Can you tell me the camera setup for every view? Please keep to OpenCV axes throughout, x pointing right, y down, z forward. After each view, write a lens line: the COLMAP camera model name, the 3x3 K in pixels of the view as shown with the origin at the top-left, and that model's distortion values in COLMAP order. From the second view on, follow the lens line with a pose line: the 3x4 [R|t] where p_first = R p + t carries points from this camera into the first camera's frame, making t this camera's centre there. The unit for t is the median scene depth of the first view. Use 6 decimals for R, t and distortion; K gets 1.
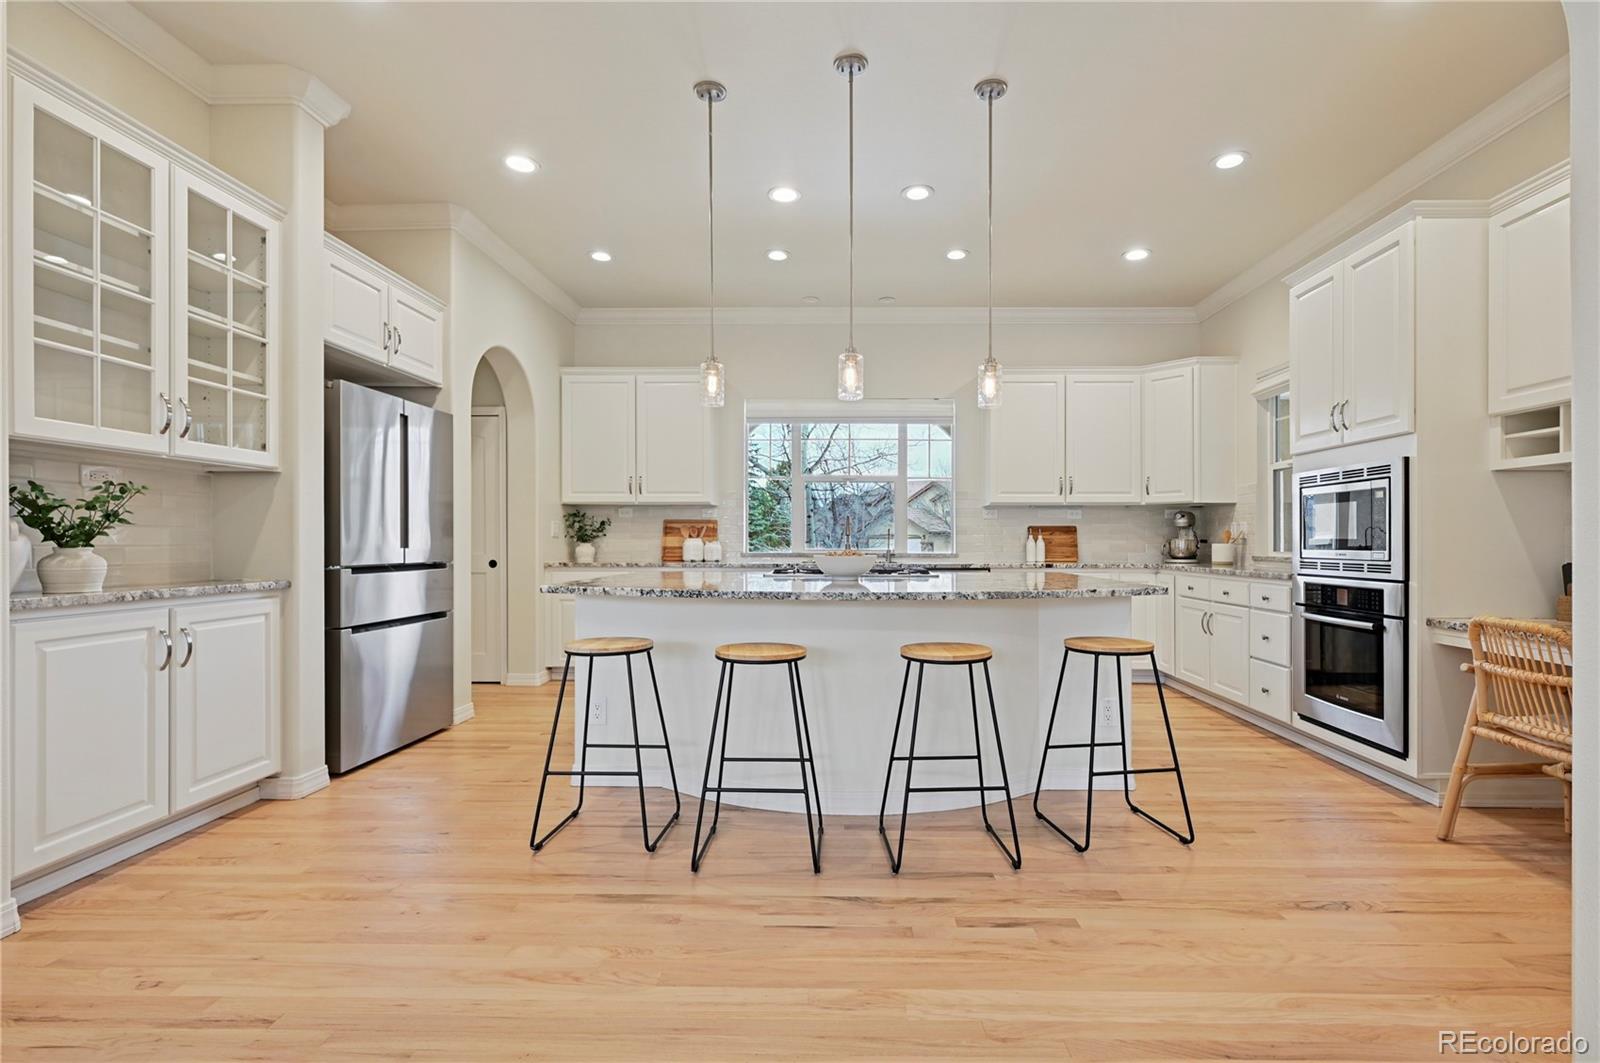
lens RADIAL K [[754.4, 0, 800.0], [0, 754.4, 531.5], [0, 0, 1]] dist [0.000643, 0.000059]
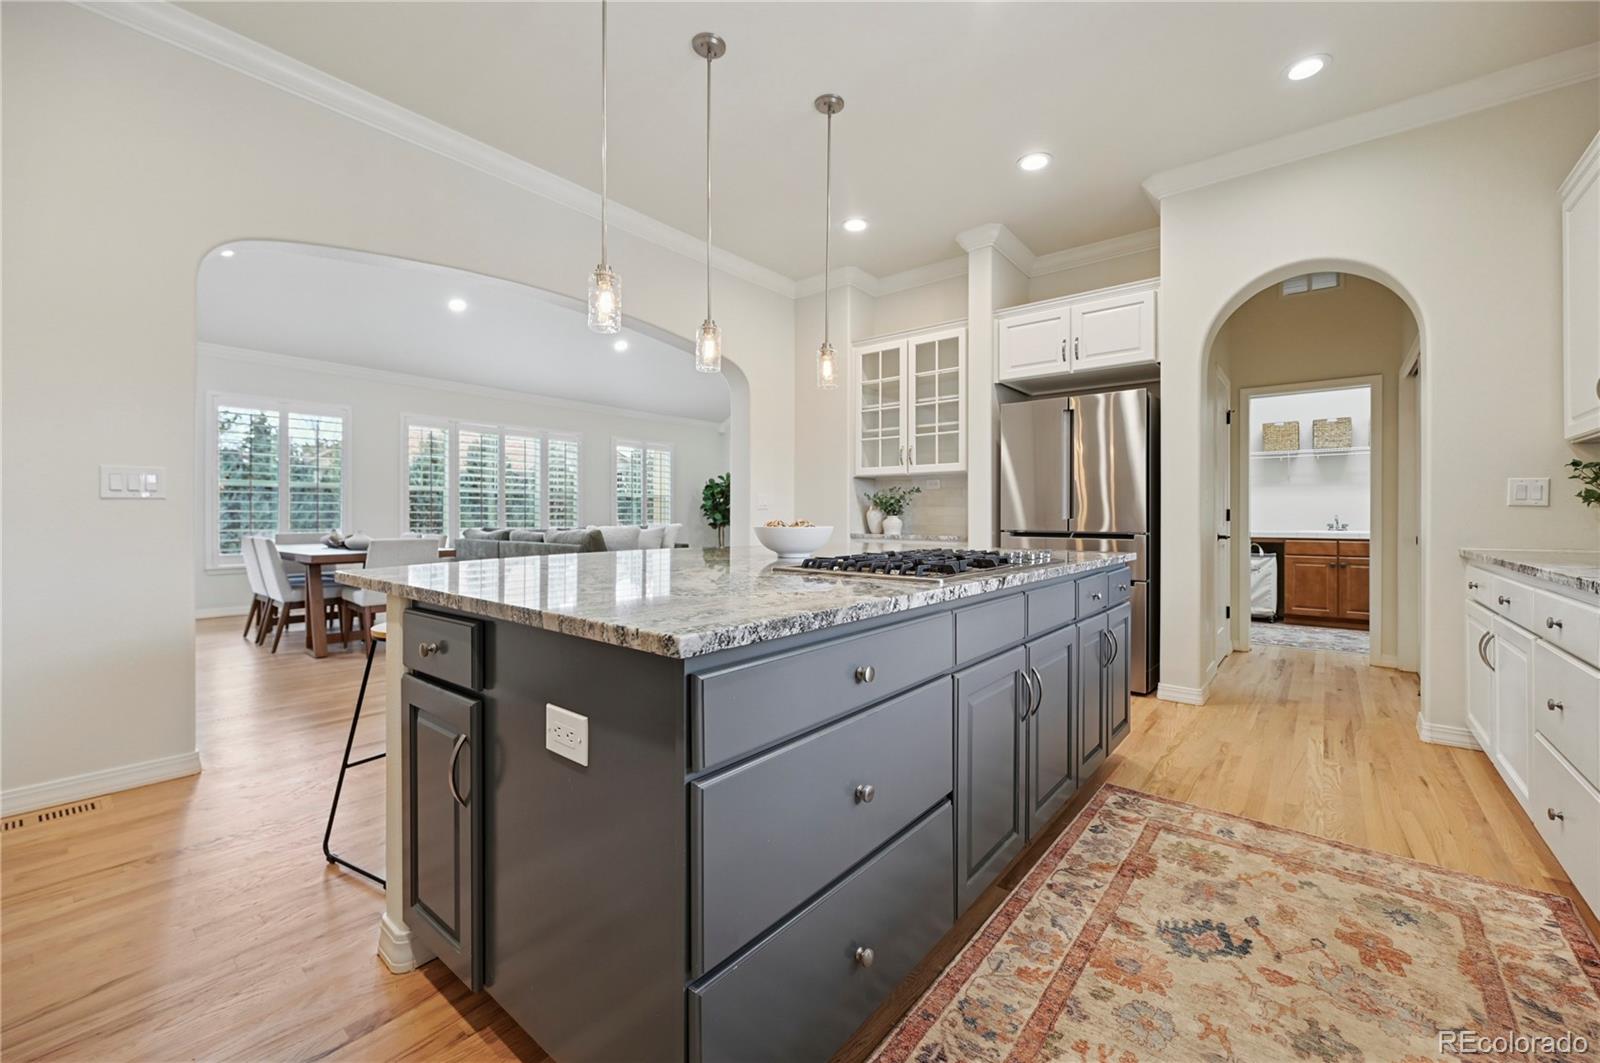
lens RADIAL K [[637.0, 0, 800.0], [0, 637.0, 531.5], [0, 0, 1]] dist [-0.000030, 0.000004]
pose [[-0.625750, 0.020057, -0.779766, 0.751064], [0.001666, 0.999701, 0.024376, 0.019166], [0.780022, 0.013954, -0.625597, 1.807924]]
